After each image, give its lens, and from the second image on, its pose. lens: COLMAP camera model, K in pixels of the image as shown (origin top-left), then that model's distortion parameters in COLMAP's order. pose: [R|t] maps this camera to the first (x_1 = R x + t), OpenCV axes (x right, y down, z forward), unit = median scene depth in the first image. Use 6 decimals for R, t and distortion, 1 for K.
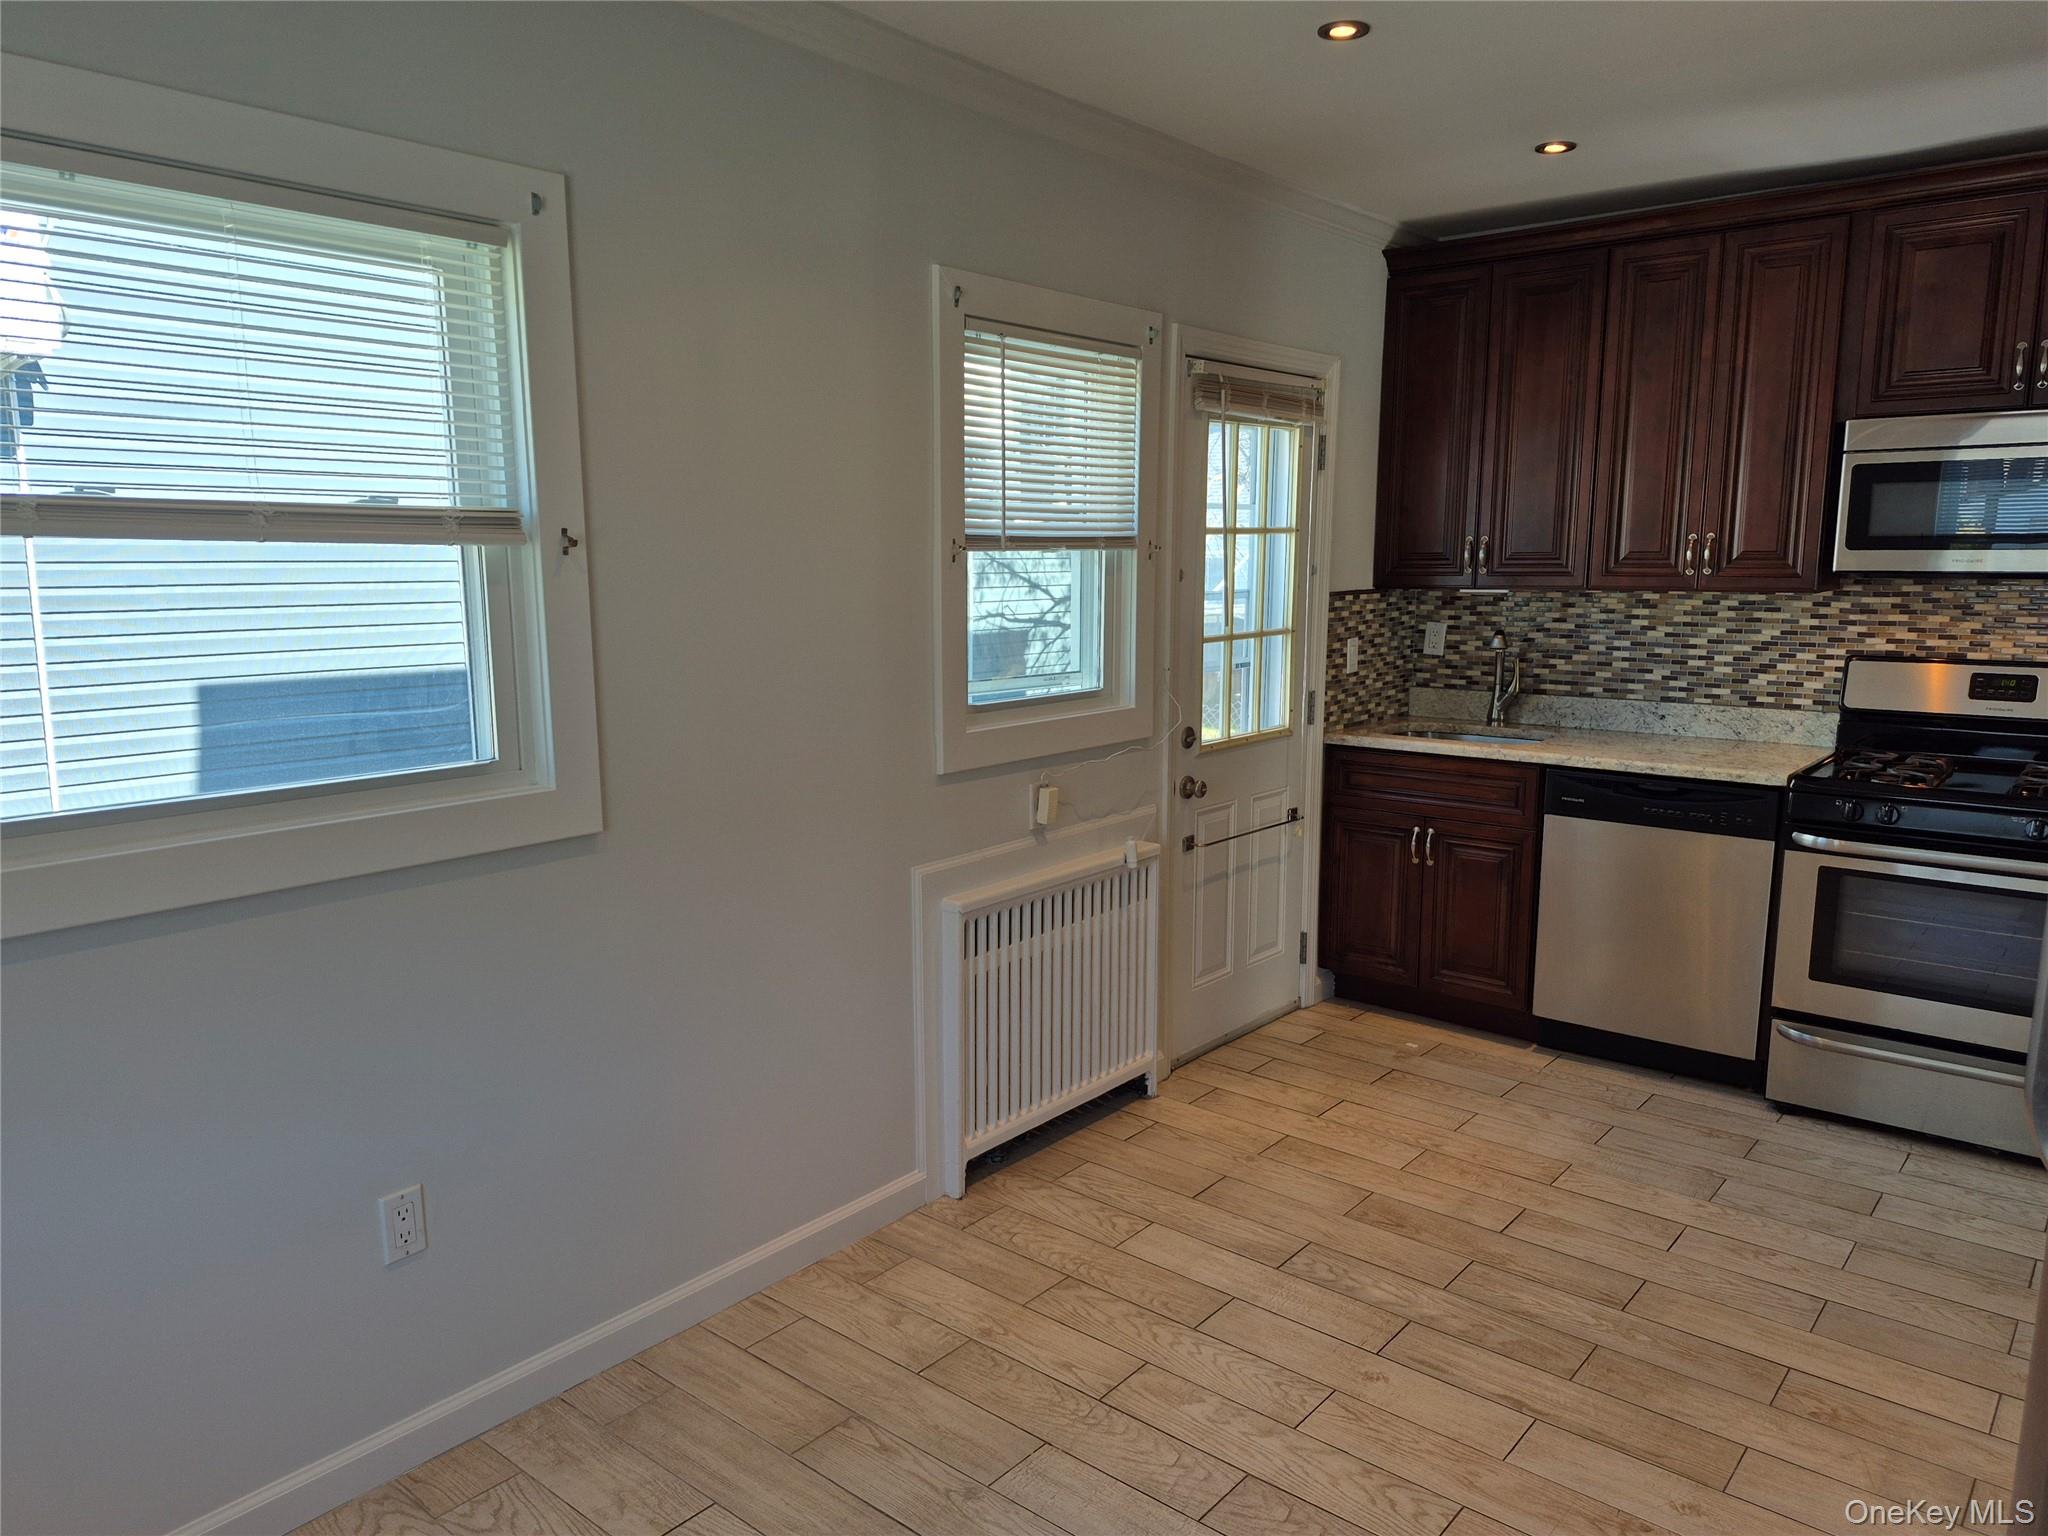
lens RADIAL K [[1437.1, 0, 987.9], [0, 1437.1, 772.5], [0, 0, 1]] dist [0.100817, -0.108028]
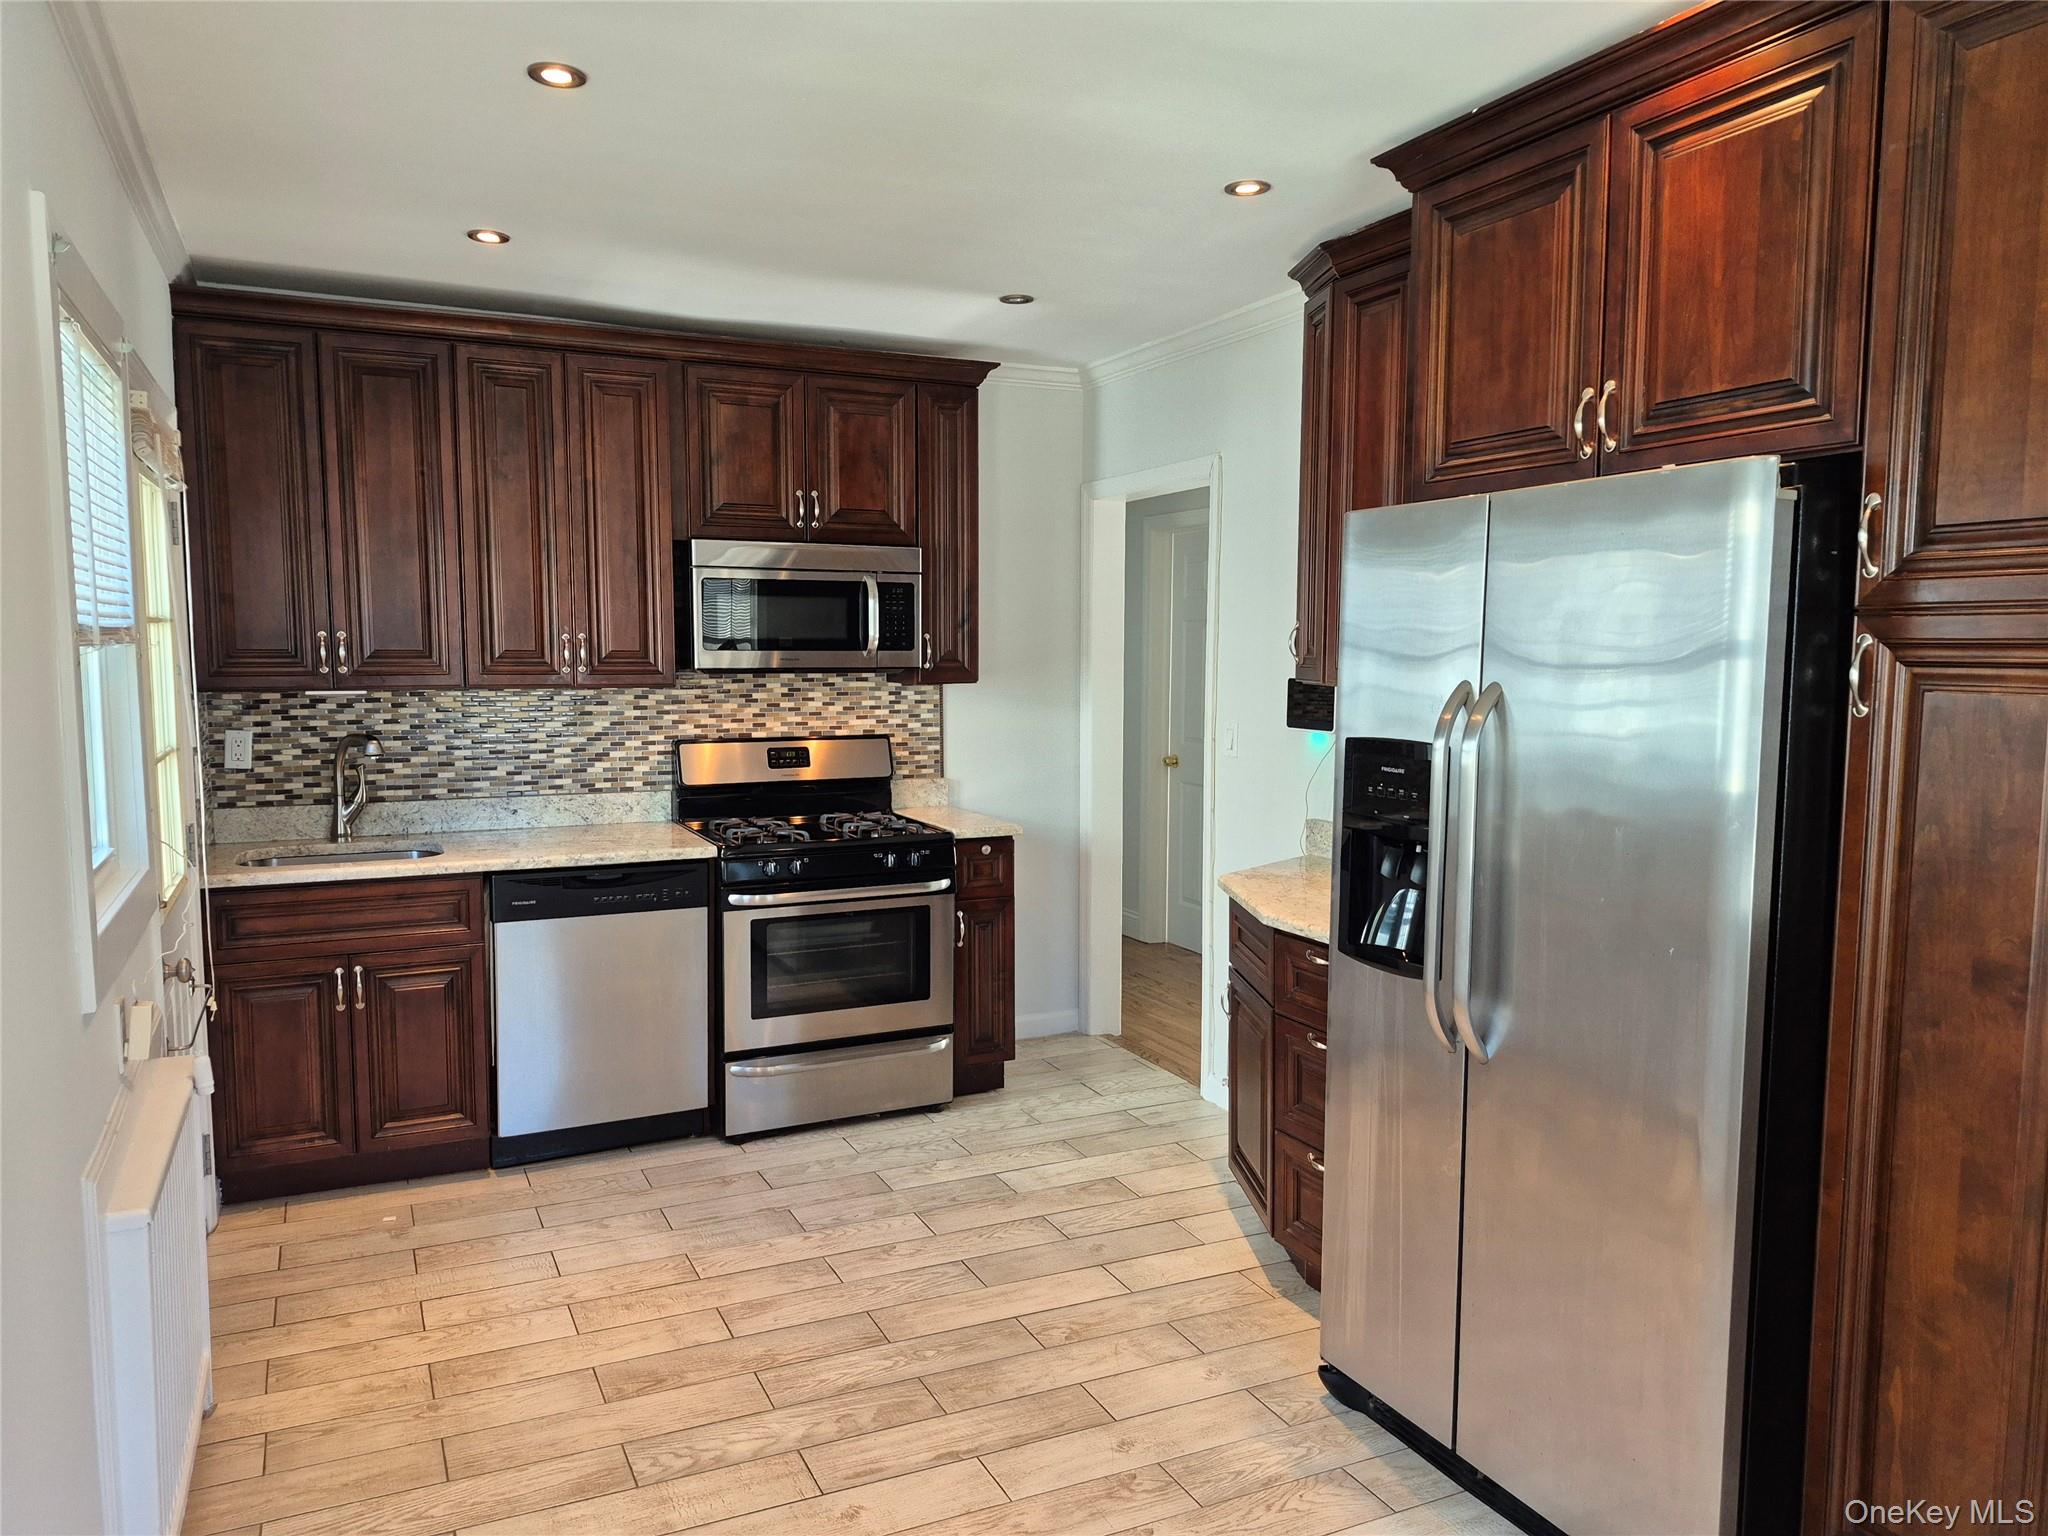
lens RADIAL K [[1437.1, 0, 987.9], [0, 1437.1, 772.5], [0, 0, 1]] dist [0.100817, -0.108028]
pose [[0.417327, -0.079446, 0.905277, -0.334211], [0.137007, 0.990285, 0.023747, -0.047182], [-0.898369, 0.114120, 0.424157, 0.296387]]
